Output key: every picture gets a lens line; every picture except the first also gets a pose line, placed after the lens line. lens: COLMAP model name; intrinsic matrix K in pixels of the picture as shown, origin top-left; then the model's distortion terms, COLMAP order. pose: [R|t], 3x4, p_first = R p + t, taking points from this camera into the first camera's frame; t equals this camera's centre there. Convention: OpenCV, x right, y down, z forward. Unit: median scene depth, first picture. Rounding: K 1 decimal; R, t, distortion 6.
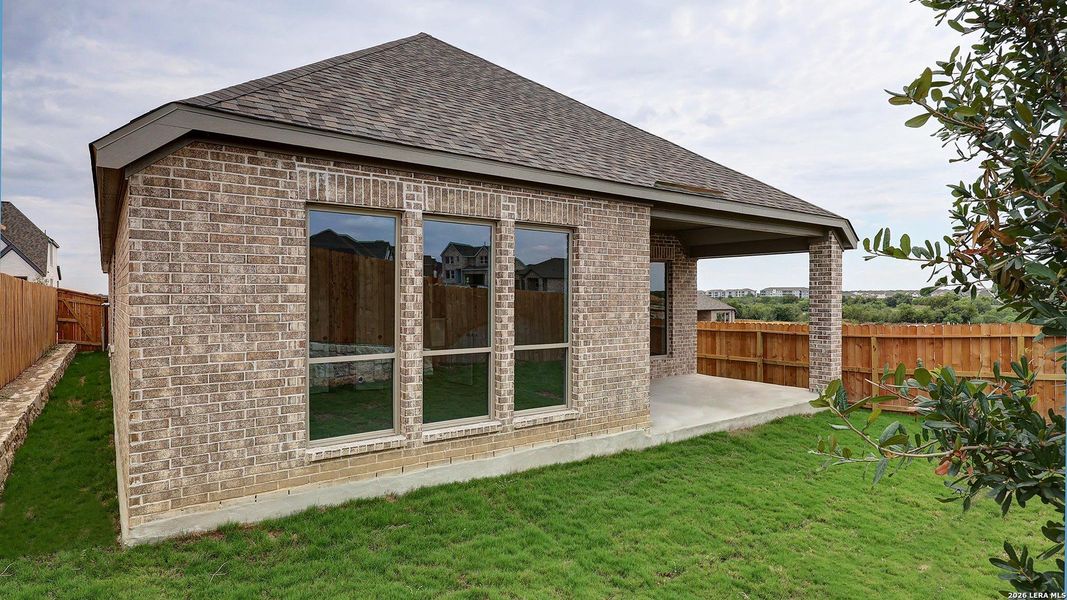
lens RADIAL K [[571.5, 0, 533.5], [0, 571.5, 300.0], [0, 0, 1]] dist [0.002718, 0.000409]
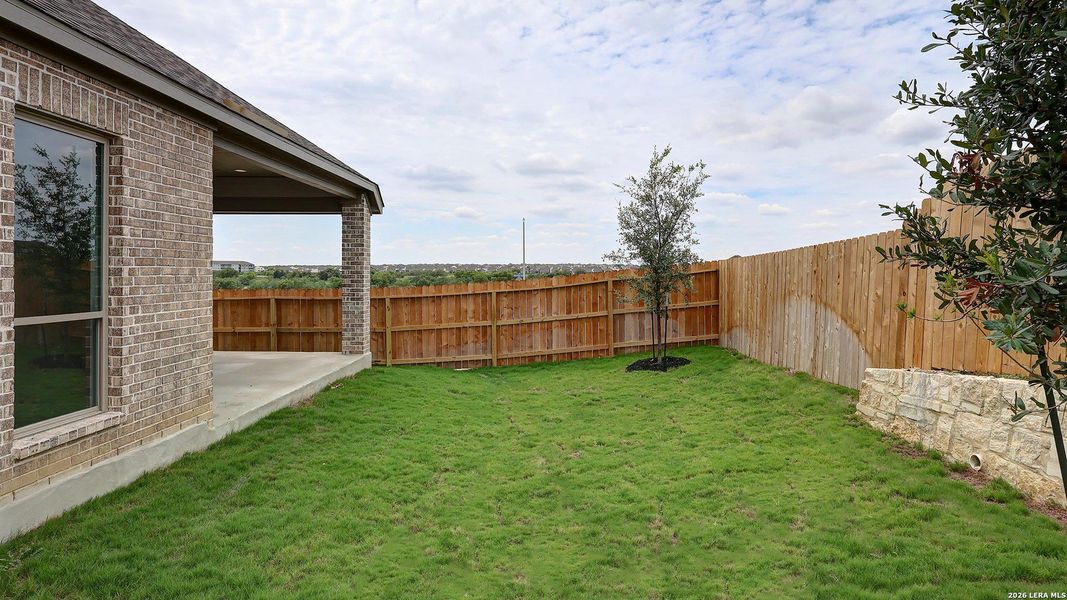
lens RADIAL K [[570.6, 0, 529.7], [0, 570.6, 275.0], [0, 0, 1]] dist [-0.001481, -0.000763]
pose [[0.615665, -0.002185, 0.788005, -0.151339], [0.000828, 0.999997, 0.002126, 0.032514], [-0.788007, -0.000656, 0.615665, 0.210556]]
